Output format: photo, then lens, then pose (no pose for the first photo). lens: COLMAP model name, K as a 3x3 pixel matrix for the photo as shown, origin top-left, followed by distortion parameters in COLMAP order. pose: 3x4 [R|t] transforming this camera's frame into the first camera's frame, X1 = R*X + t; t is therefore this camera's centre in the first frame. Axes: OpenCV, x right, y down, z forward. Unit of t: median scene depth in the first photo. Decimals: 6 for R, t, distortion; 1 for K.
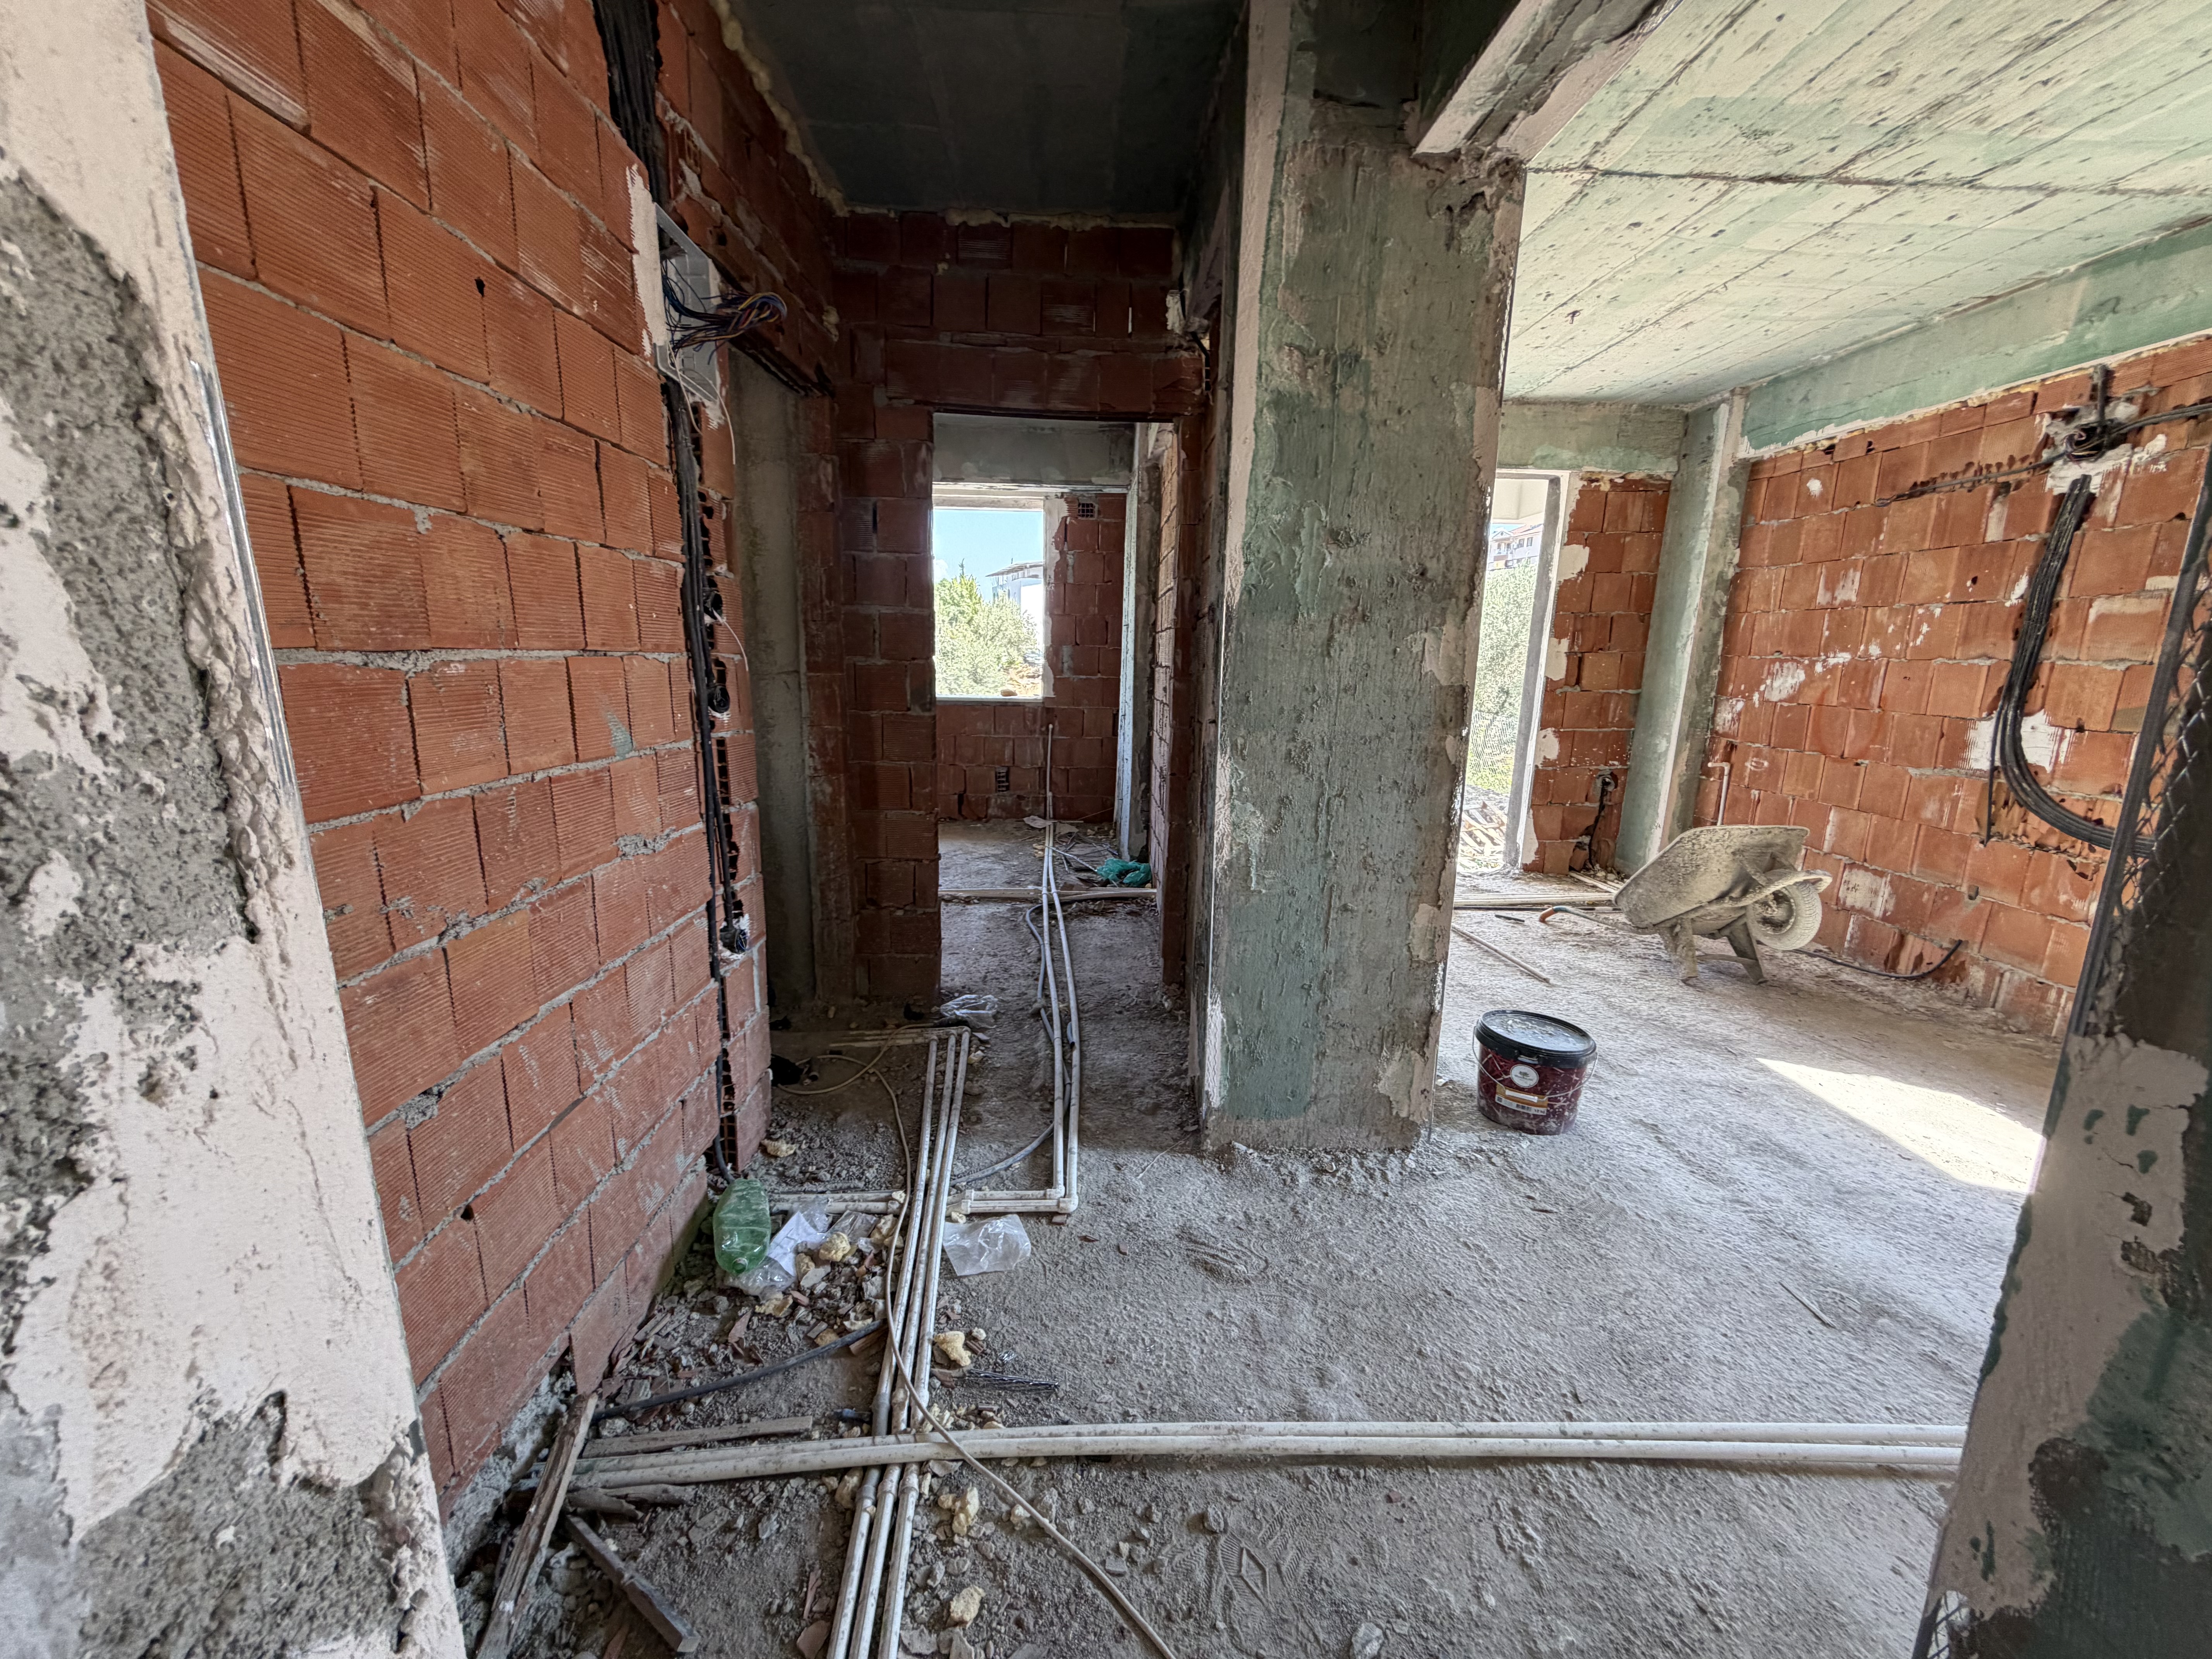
lens RADIAL K [[880.0, 0, 1102.5], [0, 880.0, 830.1], [0, 0, 1]] dist [0.000017, 0.000555]
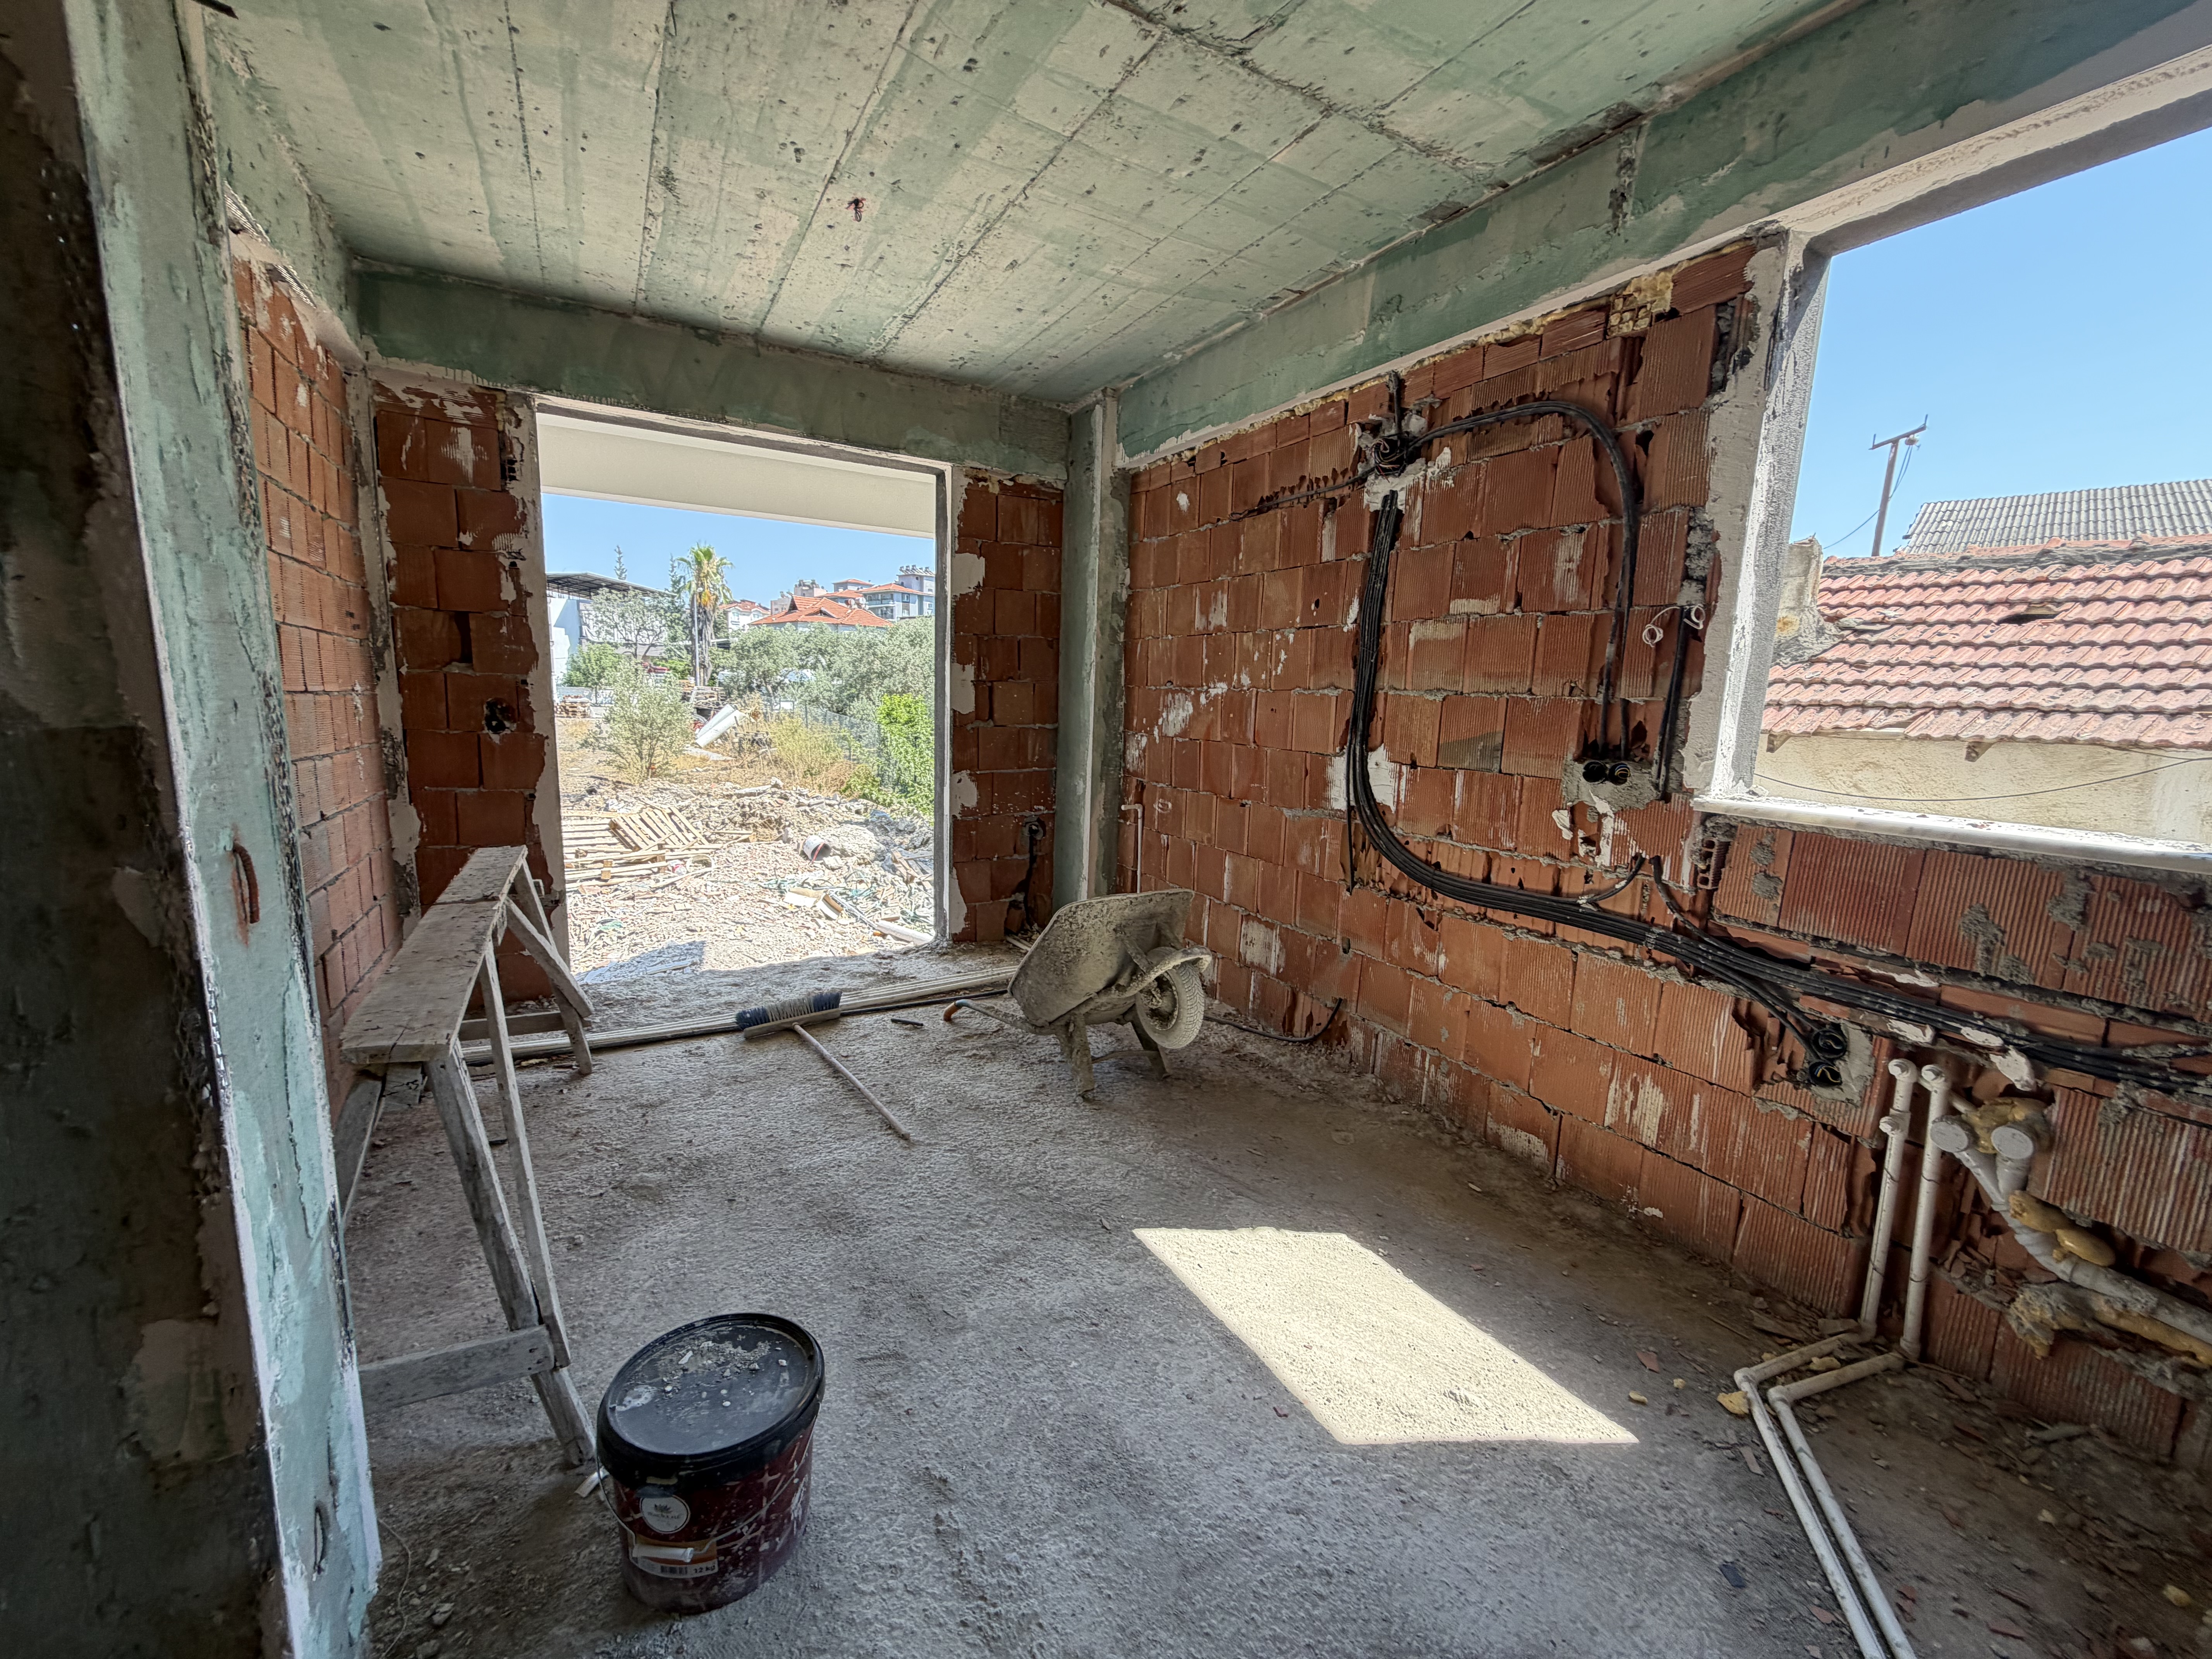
lens RADIAL K [[884.7, 0, 1099.1], [0, 884.7, 830.9], [0, 0, 1]] dist [0.003868, -0.000629]
pose [[0.882563, -0.064731, 0.465718, 0.368113], [0.082550, 0.996425, -0.017941, -0.053901], [-0.462892, 0.054278, 0.884751, 0.322924]]
